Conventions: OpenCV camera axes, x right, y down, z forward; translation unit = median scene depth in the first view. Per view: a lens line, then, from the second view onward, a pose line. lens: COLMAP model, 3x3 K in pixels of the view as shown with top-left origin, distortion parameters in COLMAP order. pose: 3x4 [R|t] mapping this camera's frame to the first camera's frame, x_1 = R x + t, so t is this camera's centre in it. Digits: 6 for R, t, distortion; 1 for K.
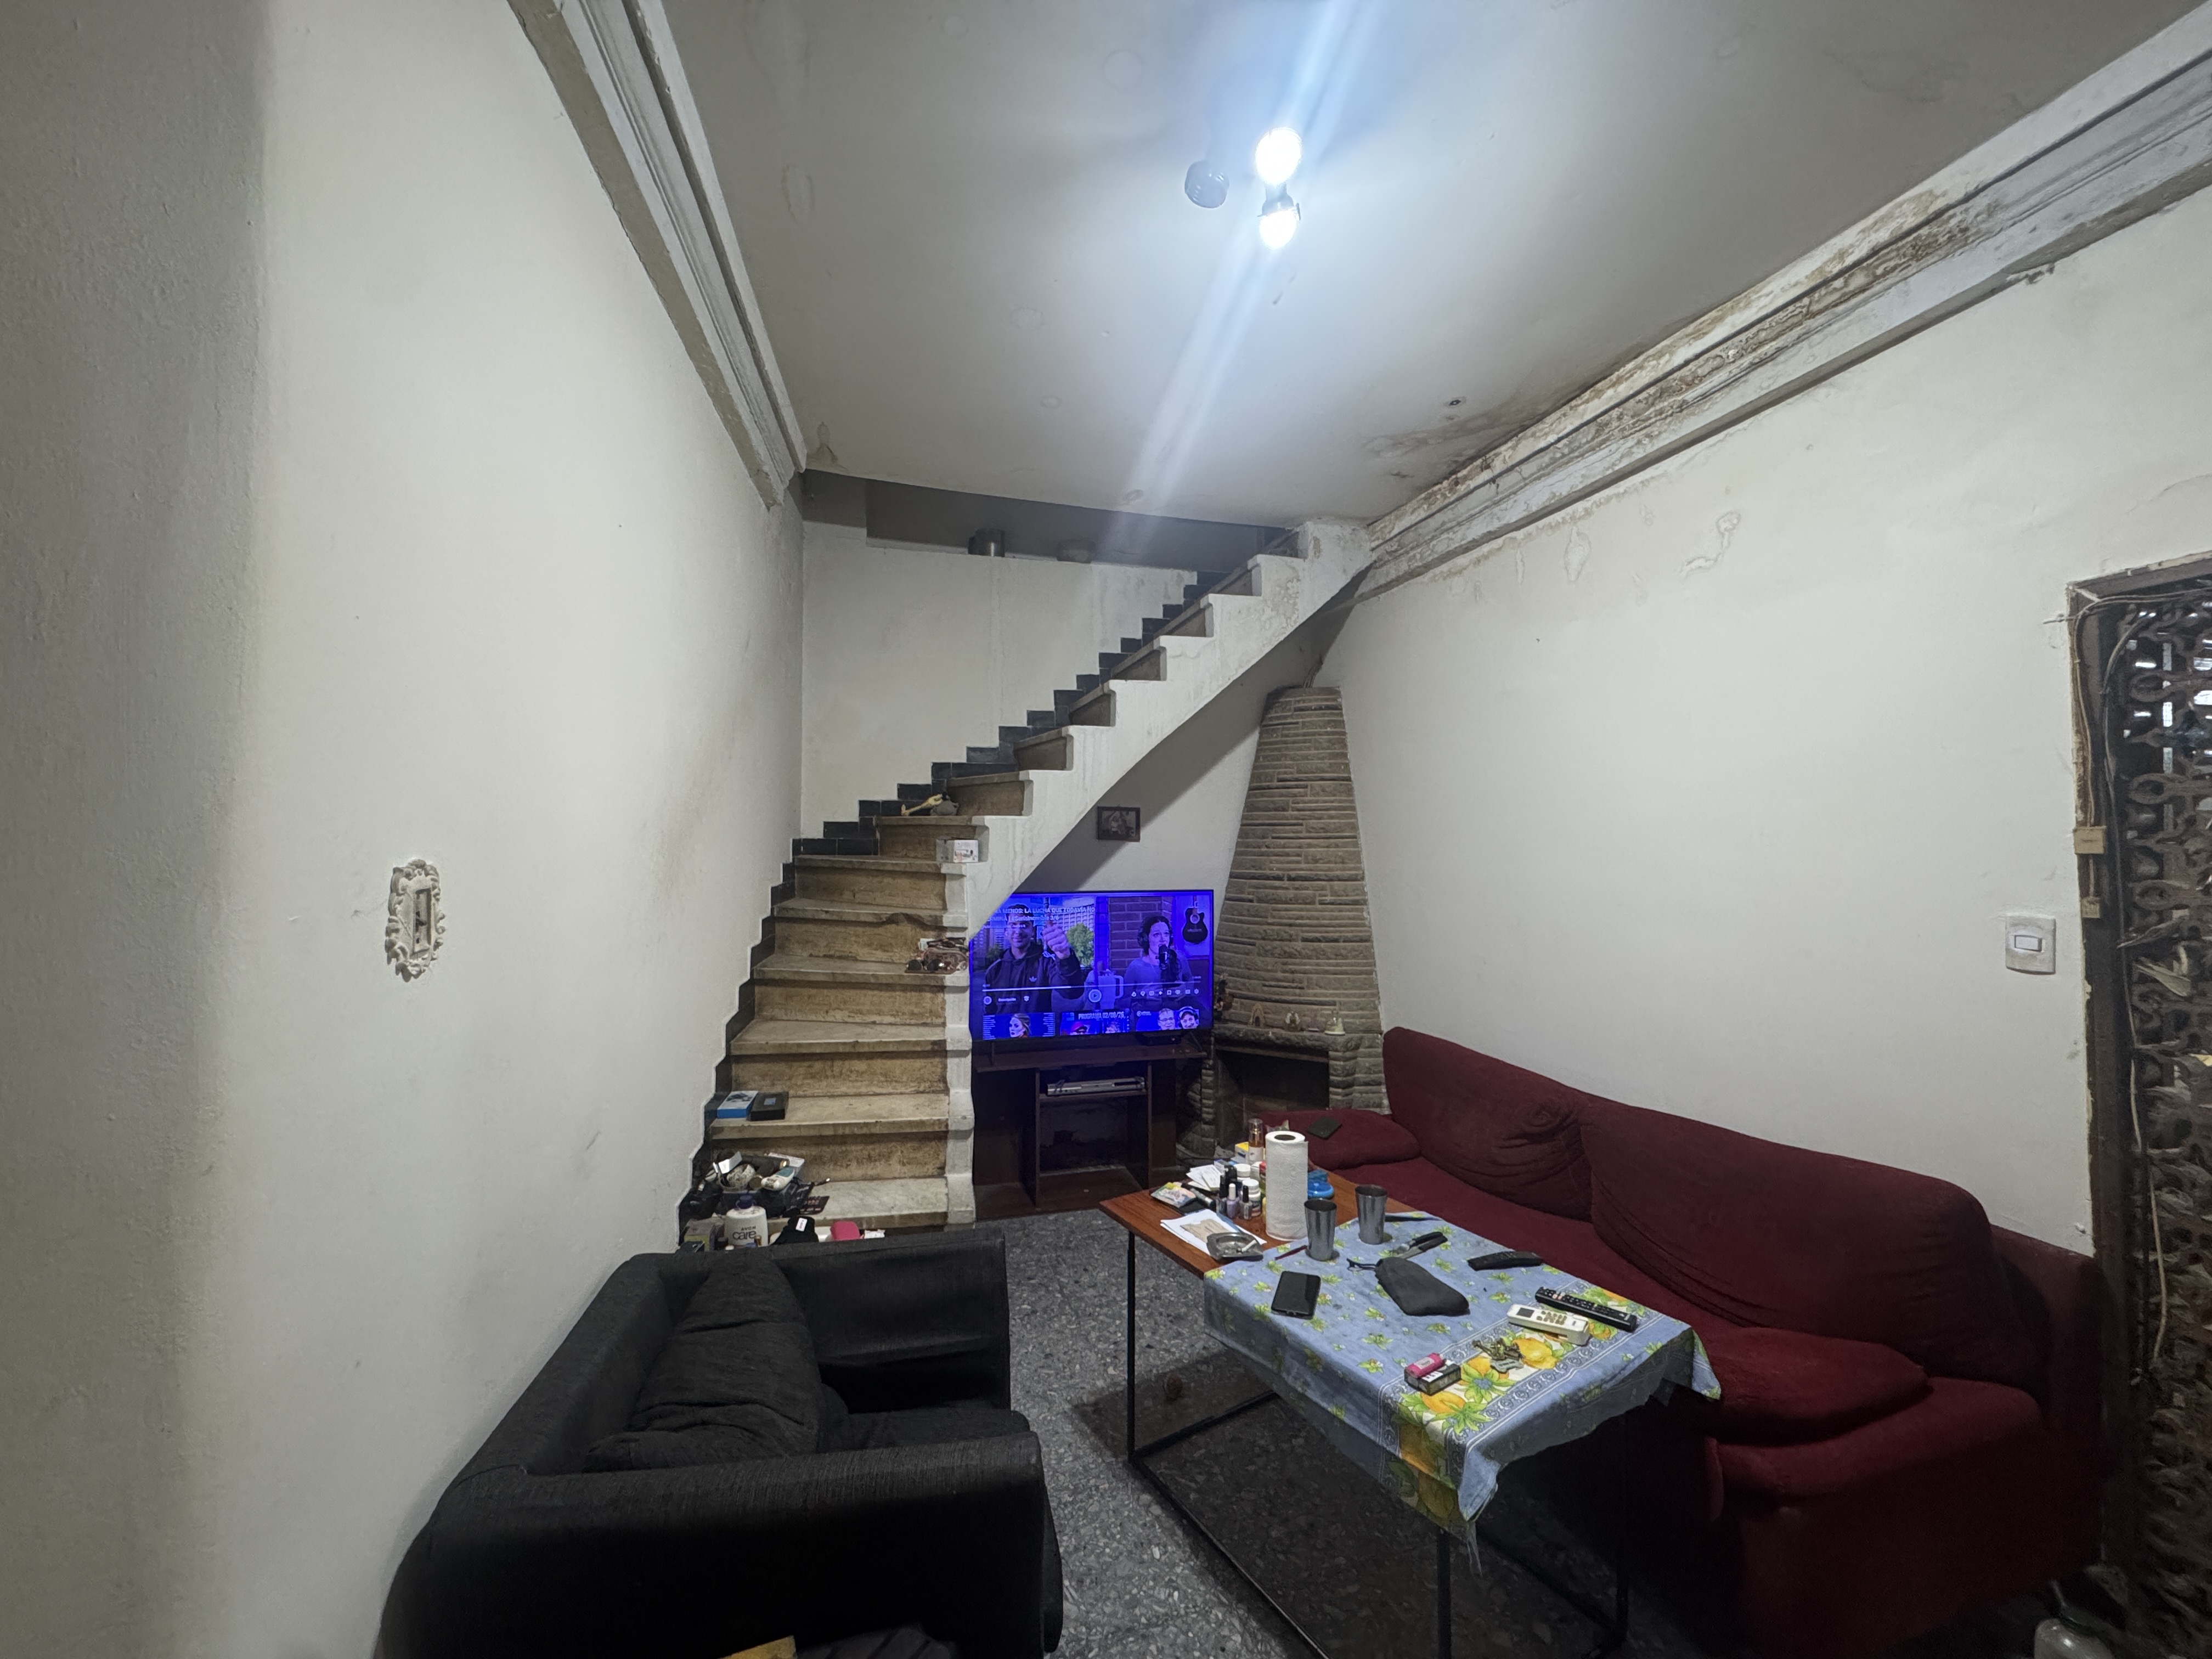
lens RADIAL K [[881.9, 0, 1103.2], [0, 881.9, 830.6], [0, 0, 1]] dist [-0.005635, 0.001034]
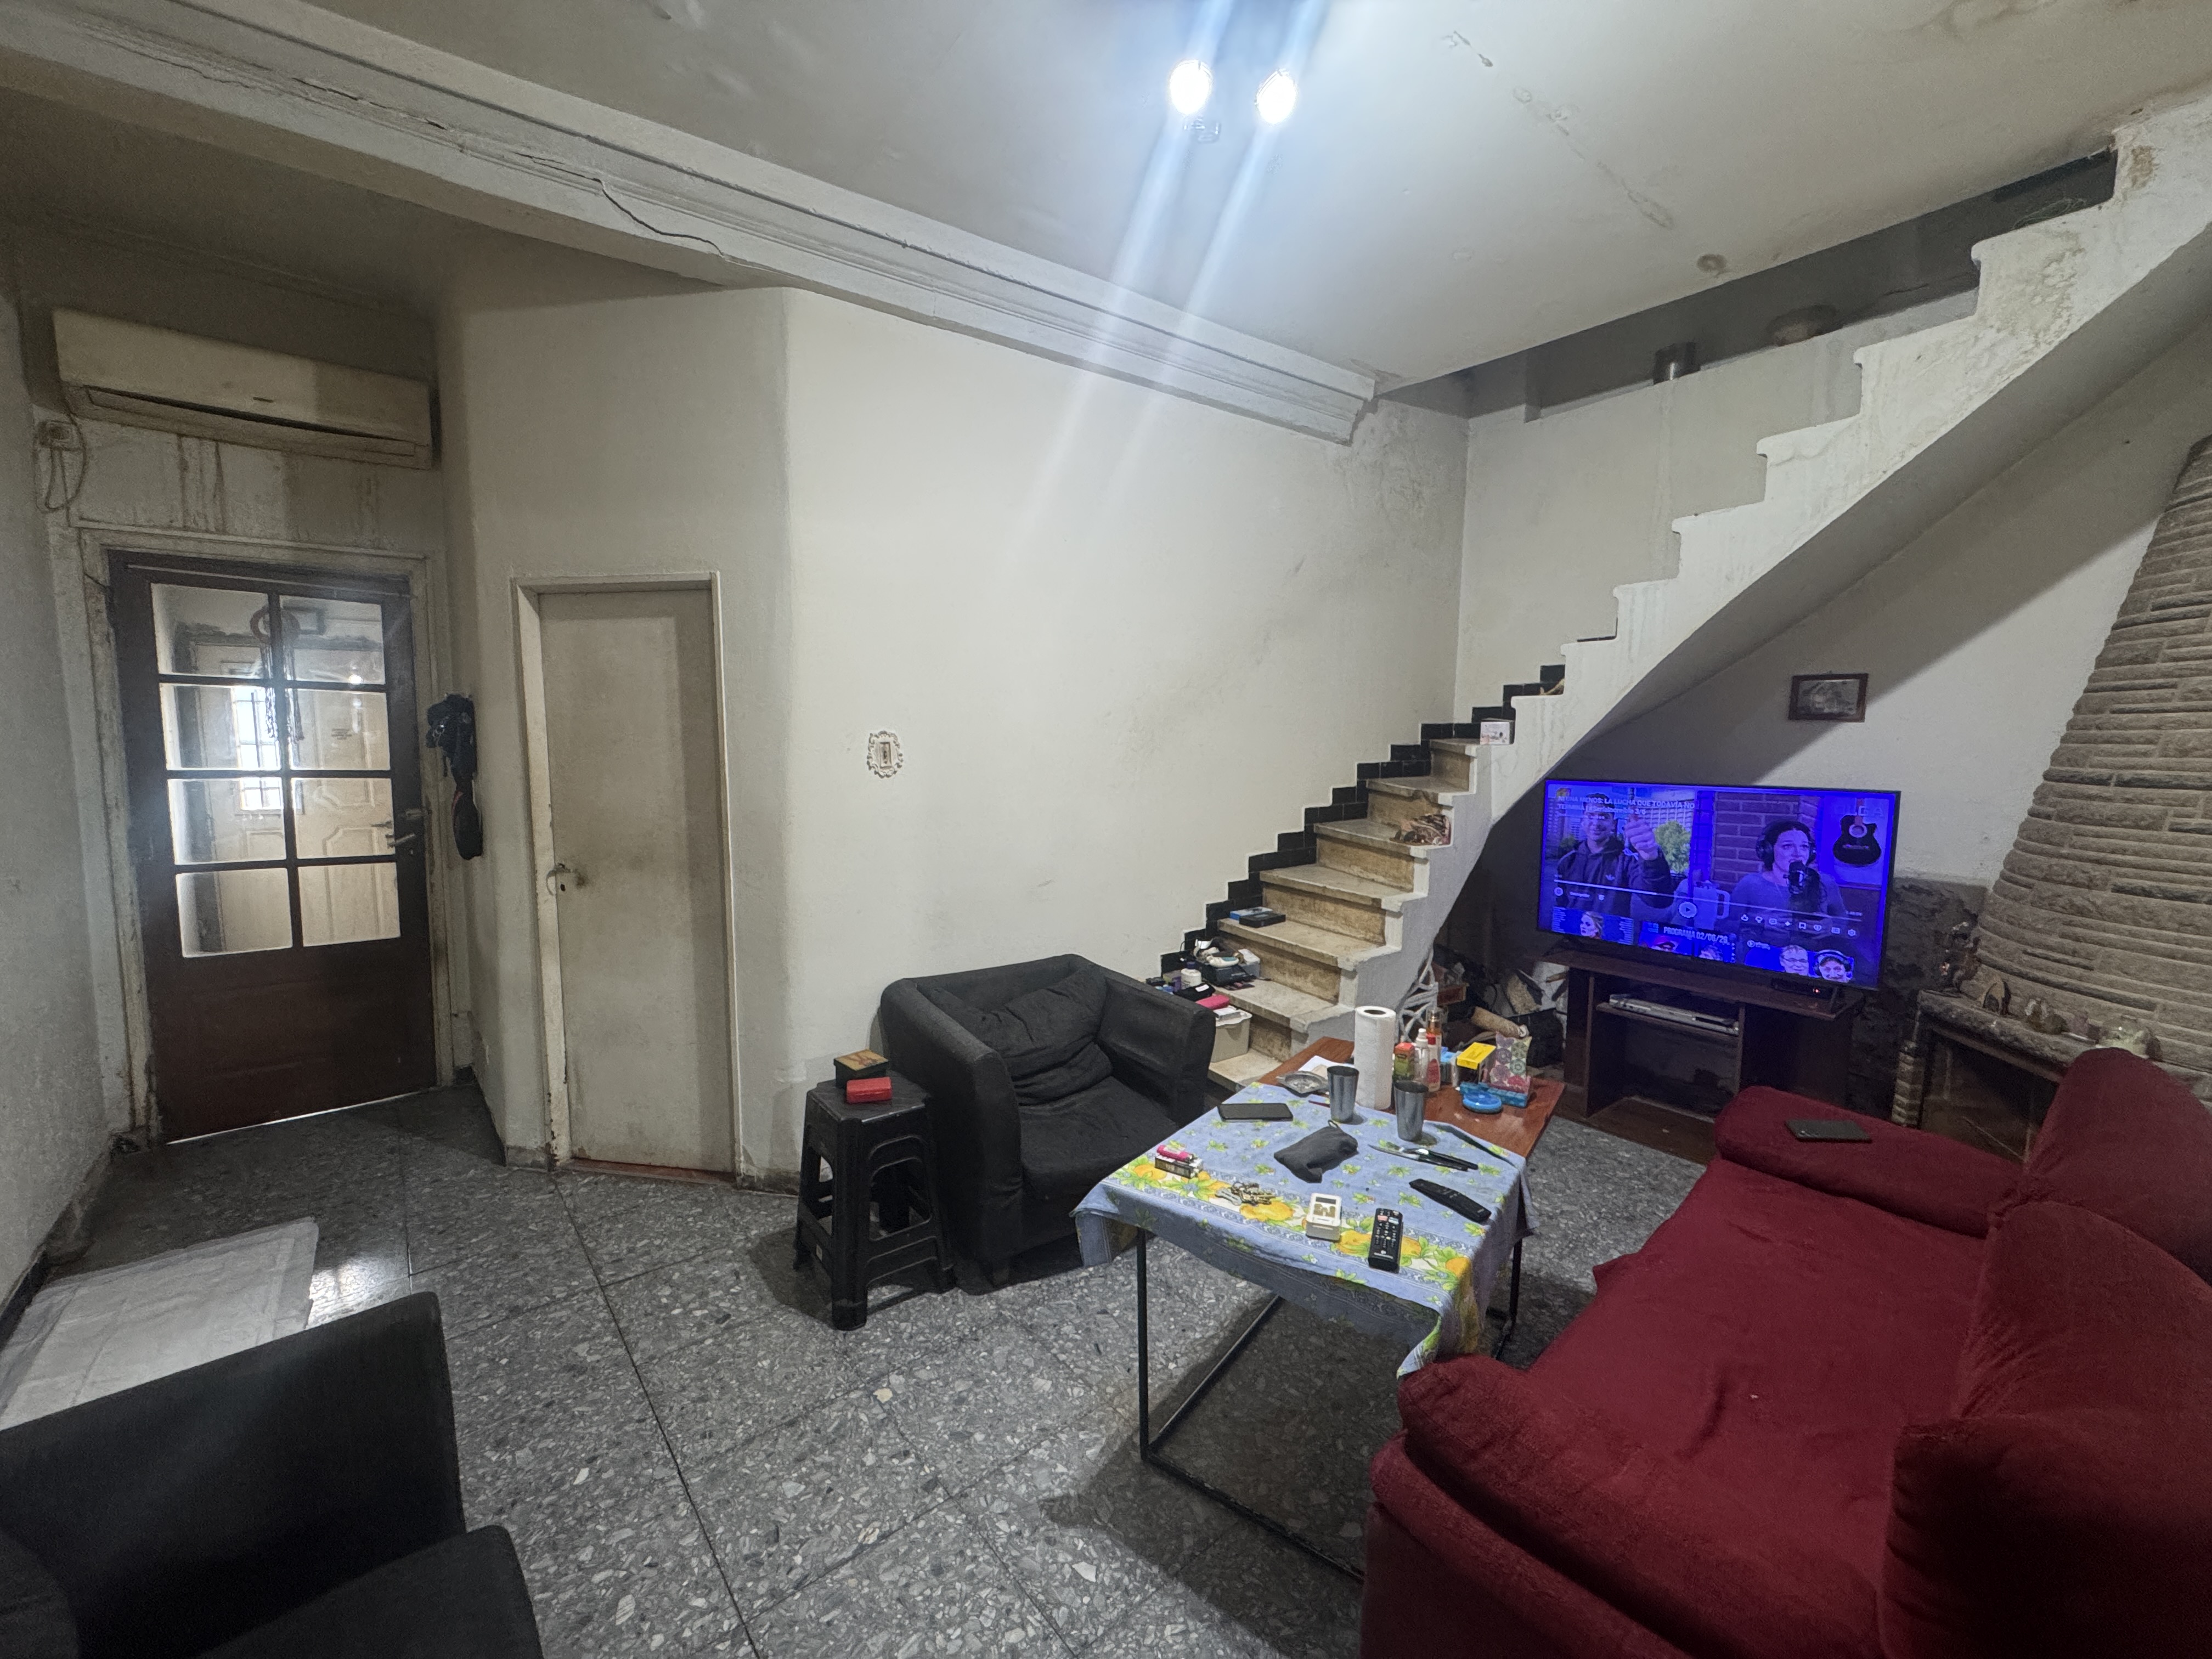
lens RADIAL K [[881.9, 0, 1105.0], [0, 881.9, 832.7], [0, 0, 1]] dist [-0.005635, 0.001034]
pose [[0.373677, 0.099930, -0.922160, 0.620465], [0.013827, 0.993469, 0.113261, 0.016520], [0.927456, -0.055074, 0.369855, 0.219118]]
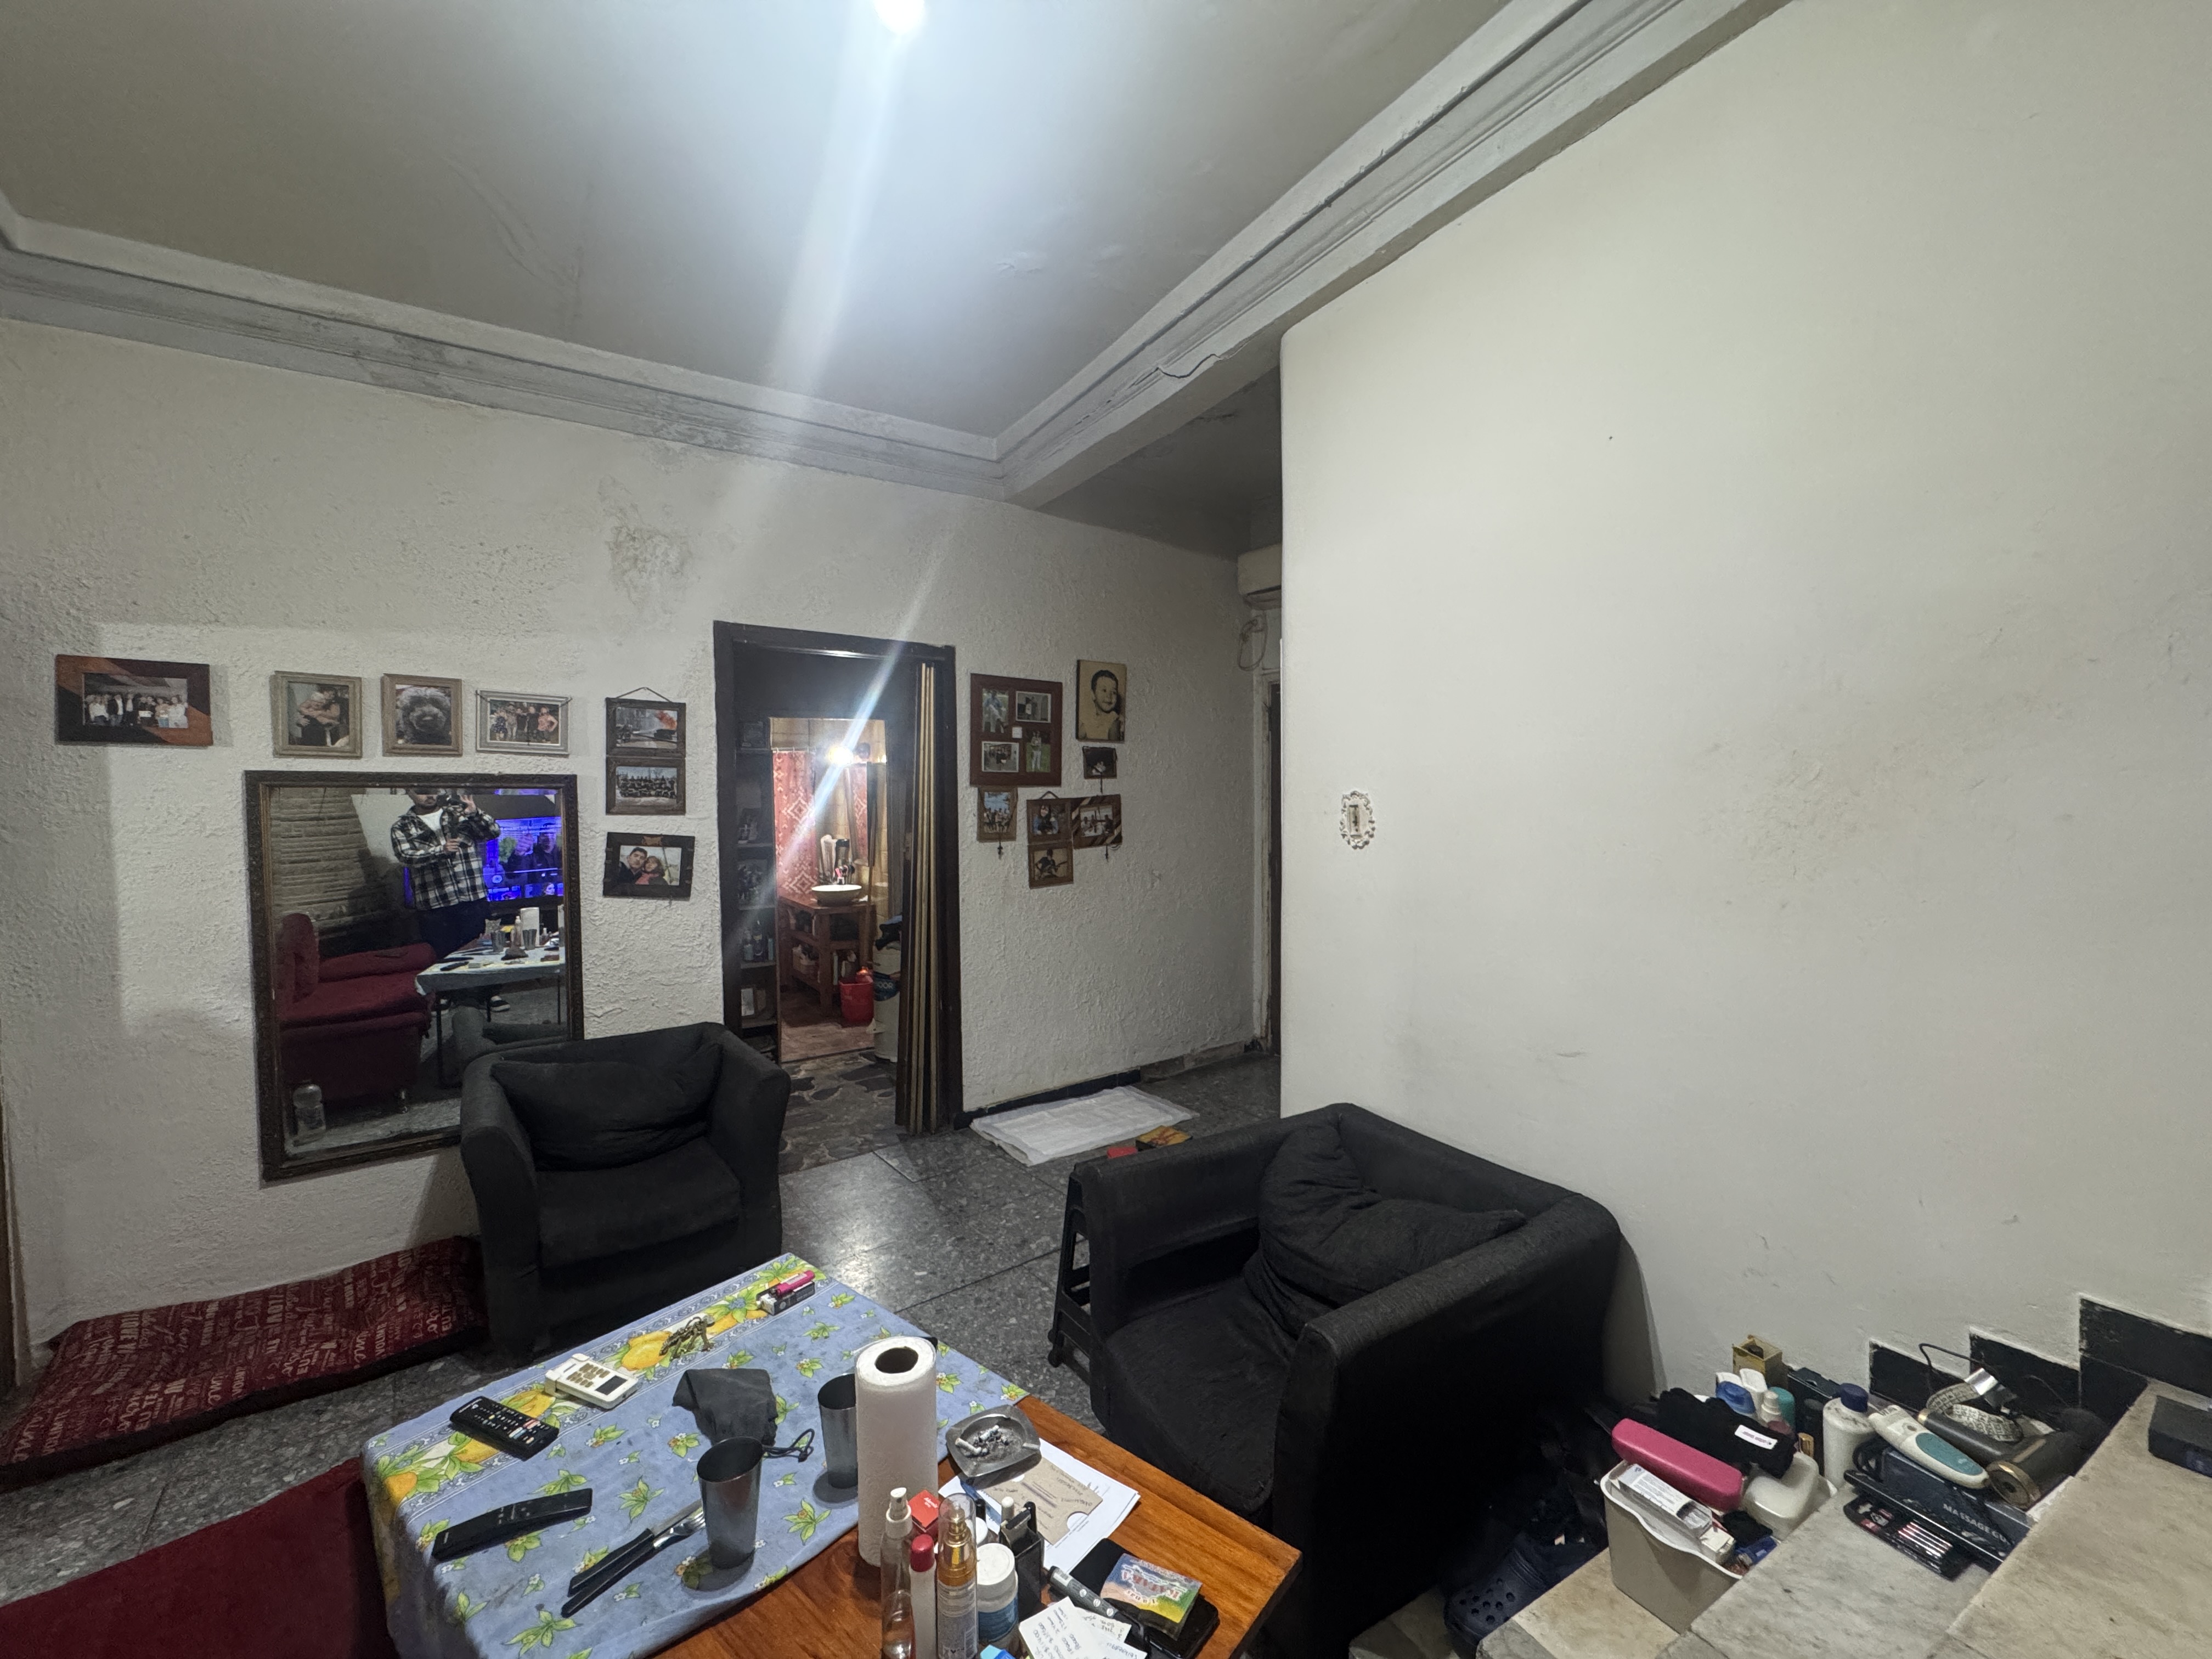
lens RADIAL K [[881.9, 0, 1108.5], [0, 881.9, 831.1], [0, 0, 1]] dist [-0.005635, 0.001034]
pose [[-0.941087, 0.027735, -0.337025, 0.156363], [0.020426, 0.999473, 0.025213, 0.022242], [0.337547, 0.016844, -0.941158, 0.938035]]
